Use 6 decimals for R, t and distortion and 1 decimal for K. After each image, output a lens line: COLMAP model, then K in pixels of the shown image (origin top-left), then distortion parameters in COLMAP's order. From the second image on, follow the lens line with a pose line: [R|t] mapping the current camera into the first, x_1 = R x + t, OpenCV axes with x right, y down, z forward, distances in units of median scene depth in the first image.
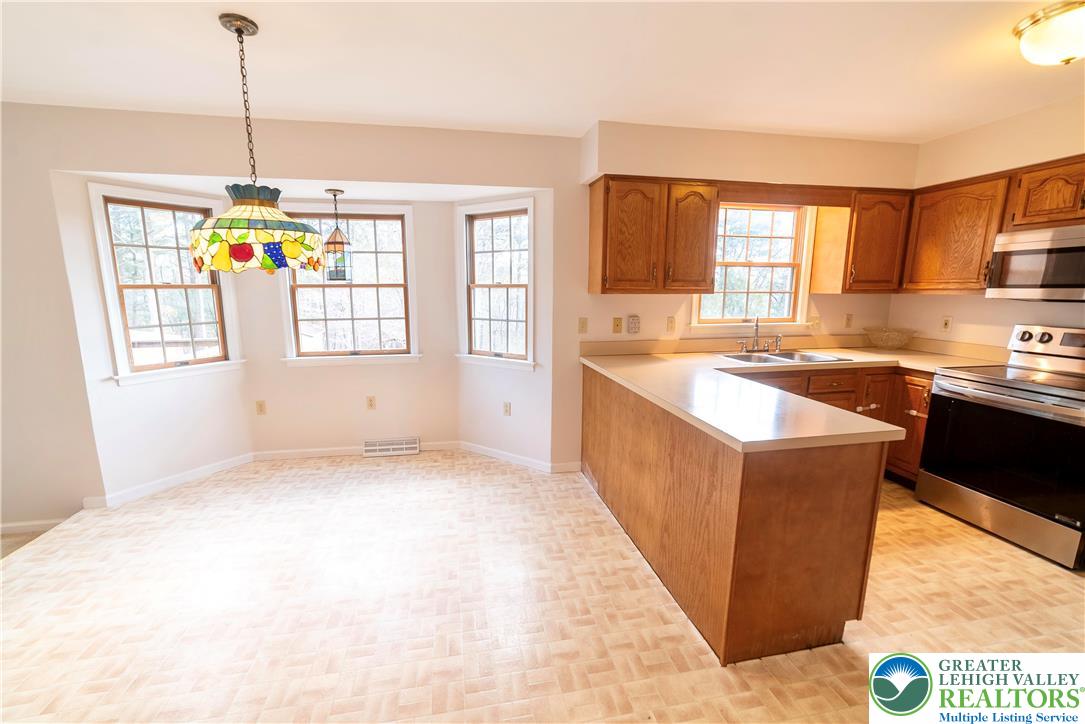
lens RADIAL K [[433.4, 0, 523.5], [0, 433.4, 361.1], [0, 0, 1]] dist [-0.012359, 0.000035]
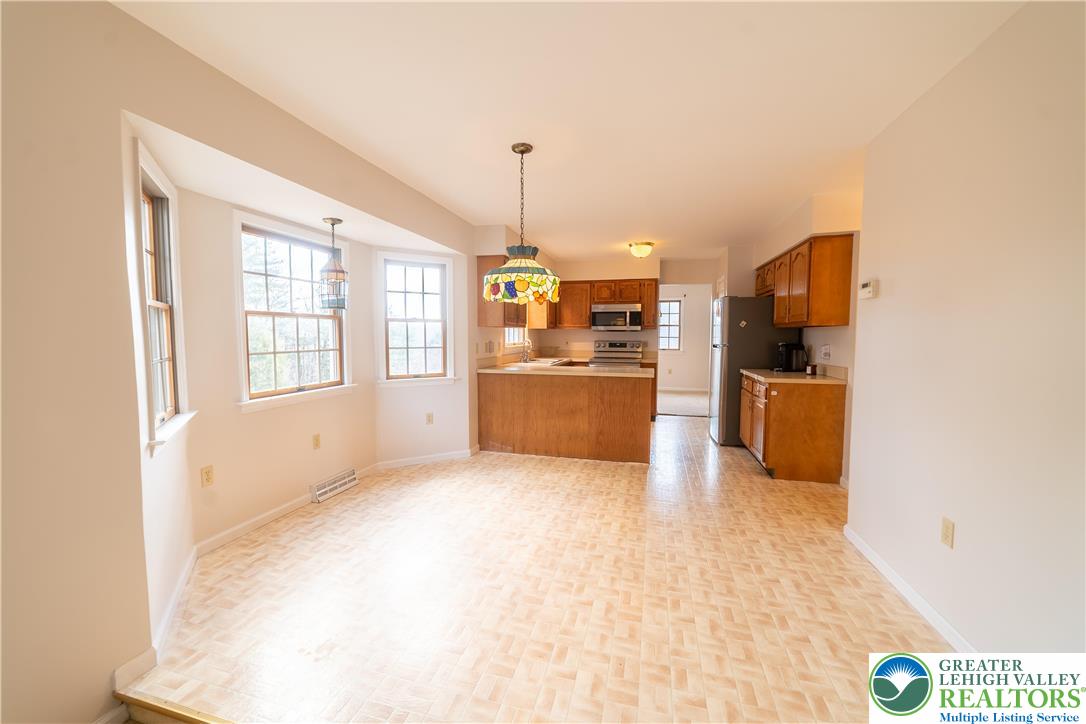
lens RADIAL K [[438.7, 0, 522.5], [0, 438.7, 356.9], [0, 0, 1]] dist [-0.008272, 0.000087]
pose [[0.450230, -0.045602, 0.891747, -1.105959], [0.146844, 0.988879, -0.023571, 0.005038], [-0.880755, 0.141560, 0.451920, 0.189142]]
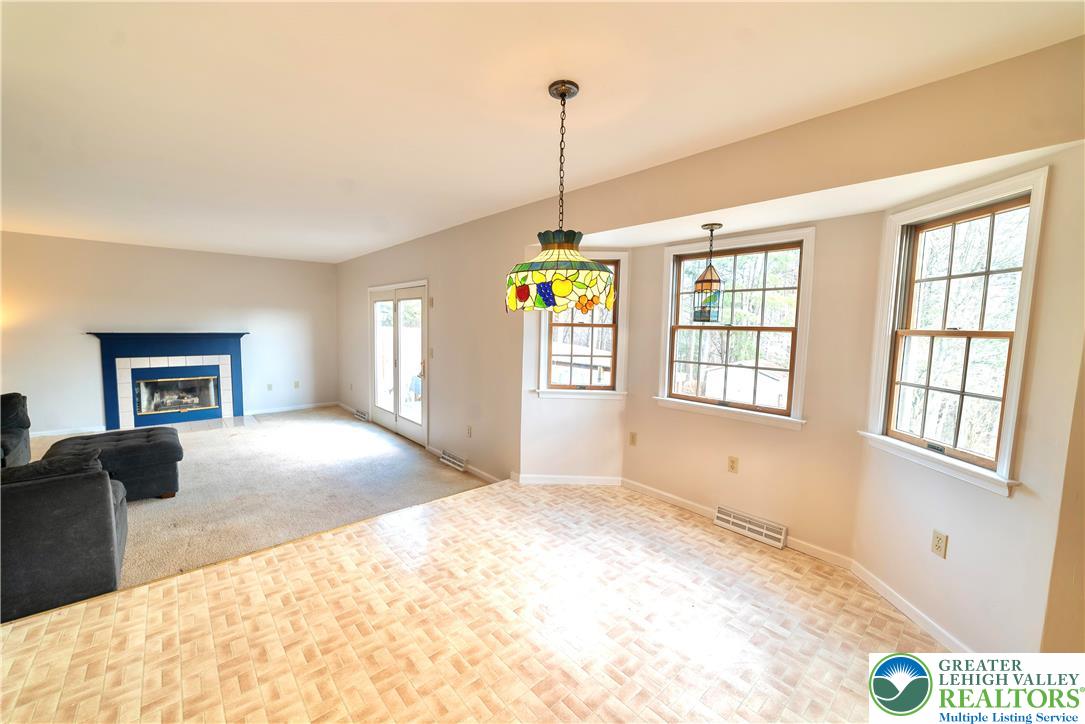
lens RADIAL K [[416.2, 0, 532.4], [0, 416.2, 360.5], [0, 0, 1]] dist [-0.026193, 0.004406]
pose [[0.520716, 0.085183, -0.849470, 0.128856], [-0.165974, 0.986126, -0.002854, -0.042072], [0.837441, 0.142476, 0.527629, 0.240391]]
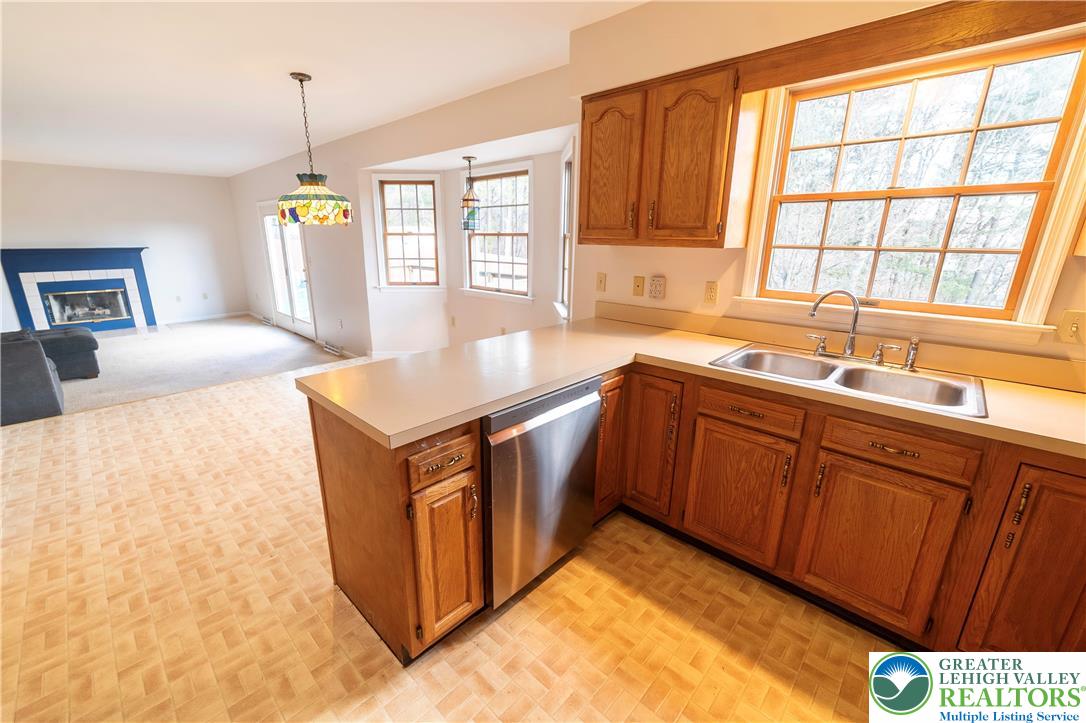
lens RADIAL K [[438.7, 0, 522.5], [0, 438.7, 356.4], [0, 0, 1]] dist [-0.008272, 0.000087]
pose [[0.576835, 0.220485, -0.786542, 0.750942], [-0.146508, 0.975195, 0.165922, -0.058699], [0.803615, 0.019525, 0.594829, 0.352140]]
